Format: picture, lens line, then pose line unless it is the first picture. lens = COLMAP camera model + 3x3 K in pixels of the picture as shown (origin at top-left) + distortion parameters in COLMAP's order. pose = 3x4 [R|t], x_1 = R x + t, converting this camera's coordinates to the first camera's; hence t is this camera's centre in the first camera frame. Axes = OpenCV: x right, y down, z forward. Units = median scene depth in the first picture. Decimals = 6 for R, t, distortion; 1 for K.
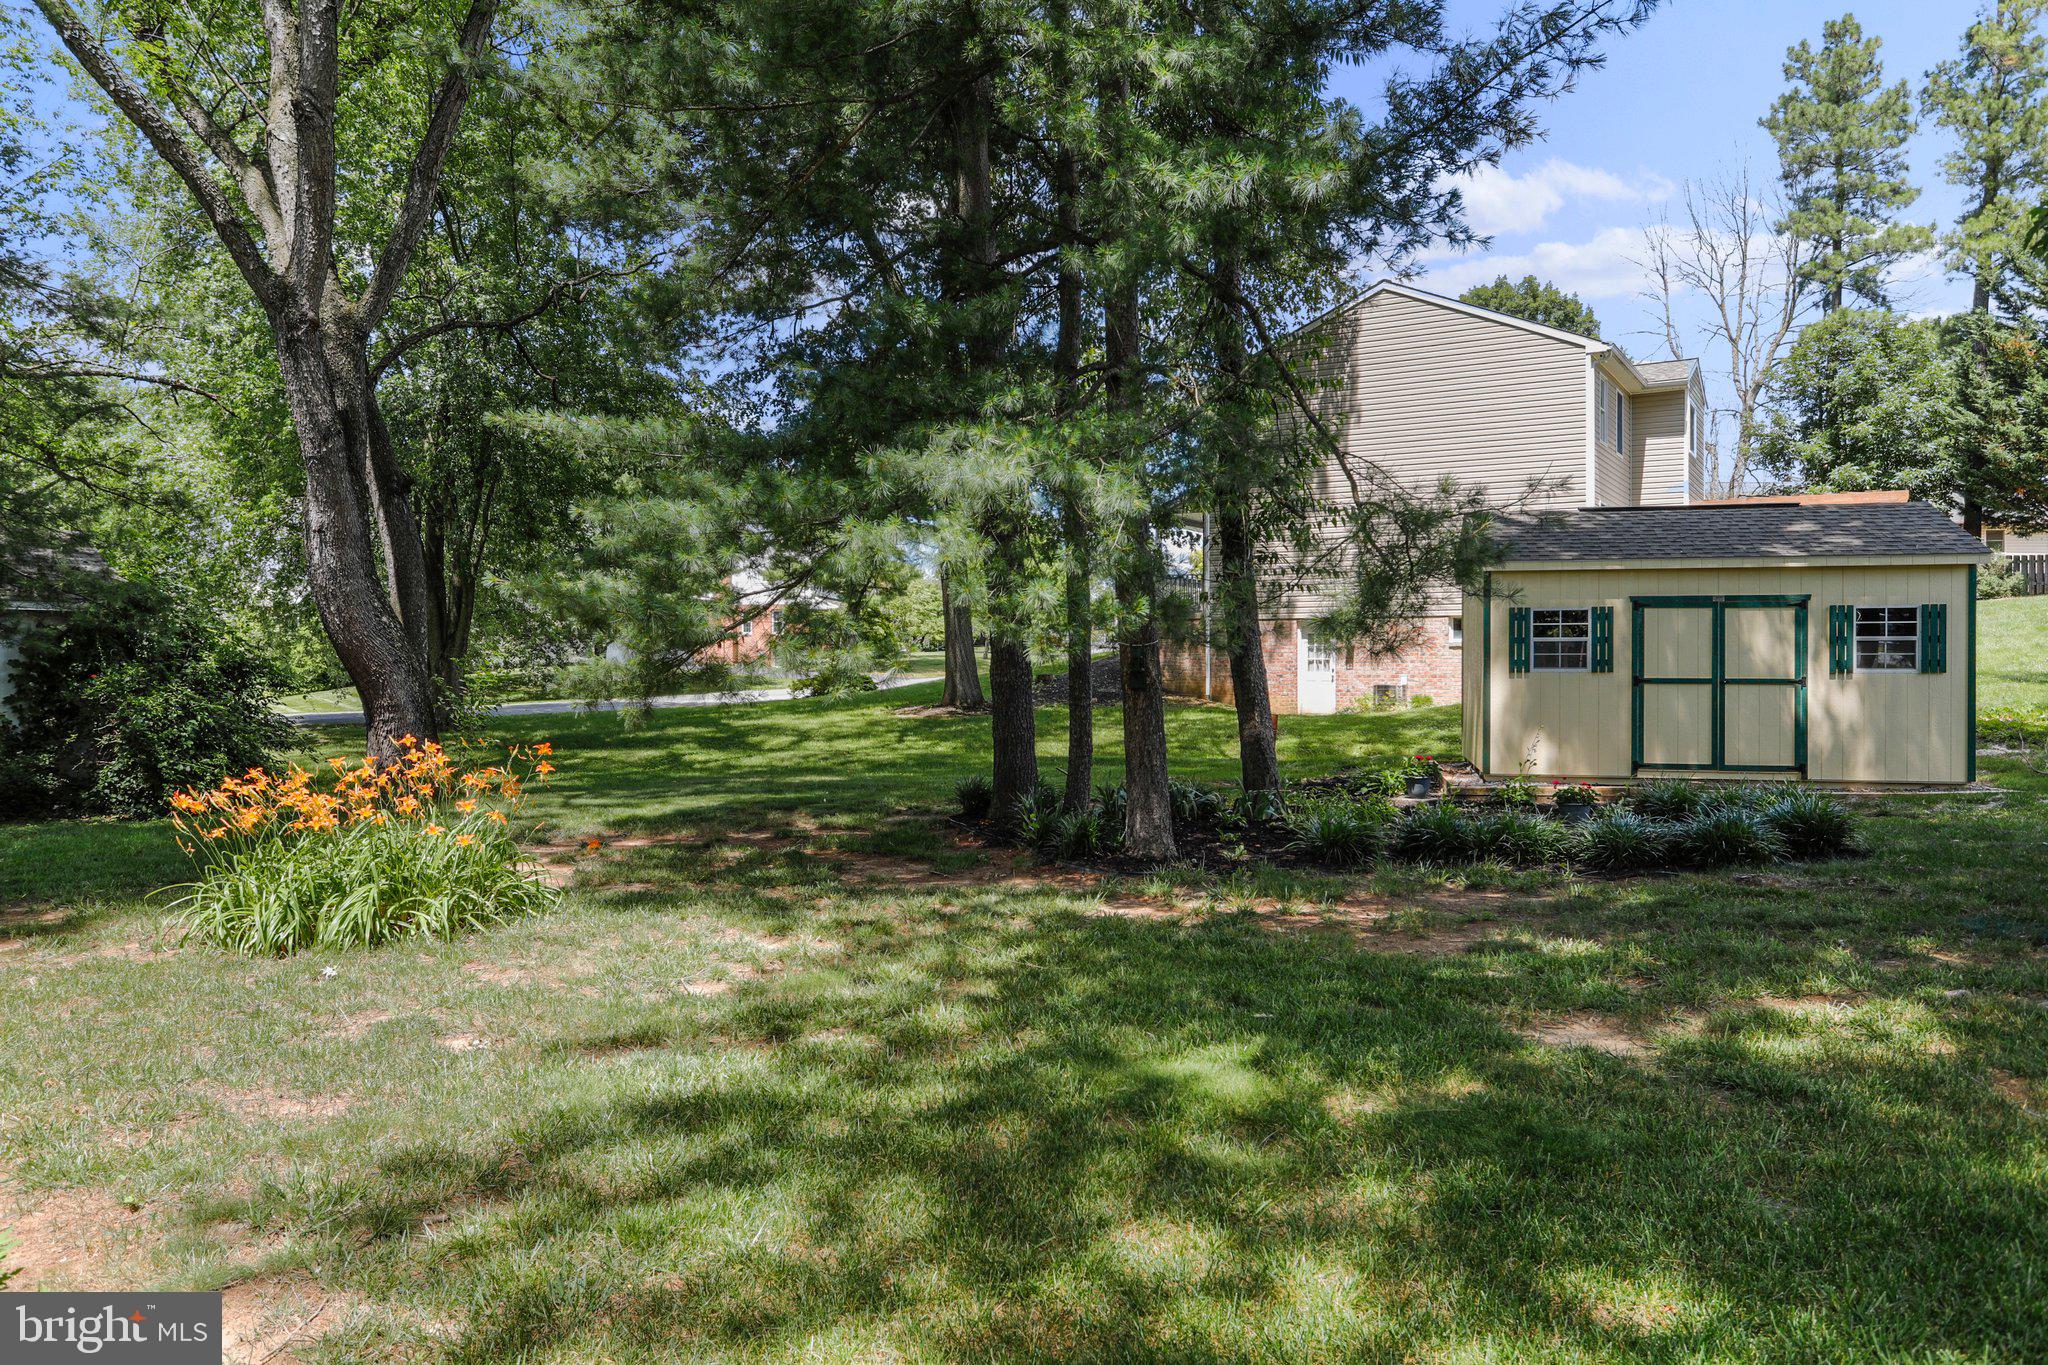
lens RADIAL K [[1436.7, 0, 1024.0], [0, 1436.7, 682.5], [0, 0, 1]] dist [-0.000670, 0.000730]
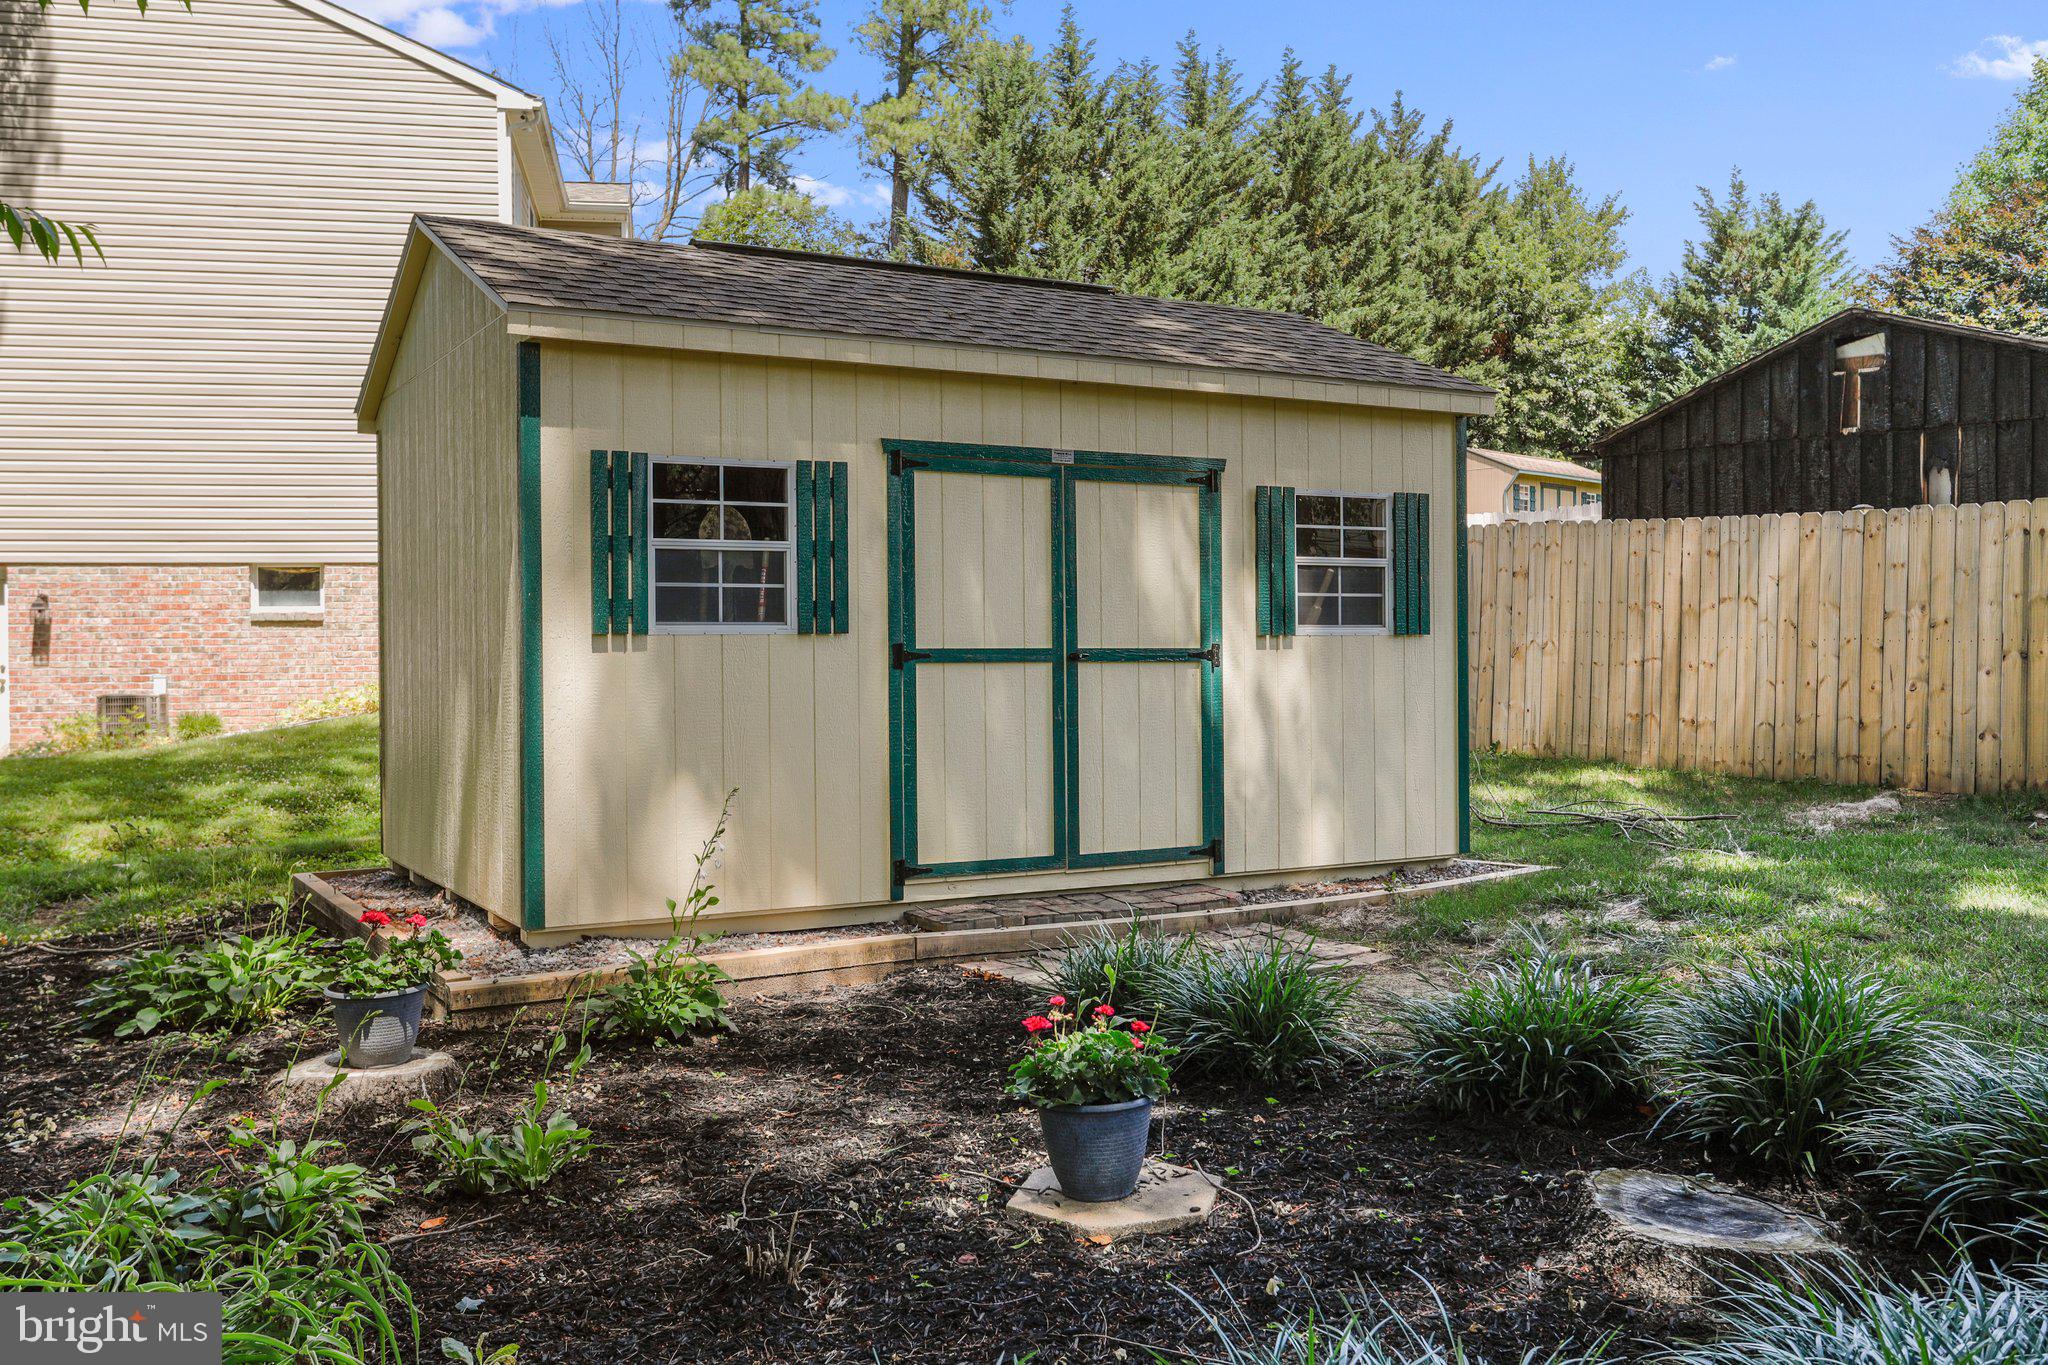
lens RADIAL K [[1832.2, 0, 1022.4], [0, 1832.2, 671.1], [0, 0, 1]] dist [-0.000913, 0.007428]
pose [[0.750522, -0.009888, 0.660772, 0.120000], [0.019148, 0.999794, -0.006789, 0.007087], [-0.660568, 0.017748, 0.750556, 0.595762]]
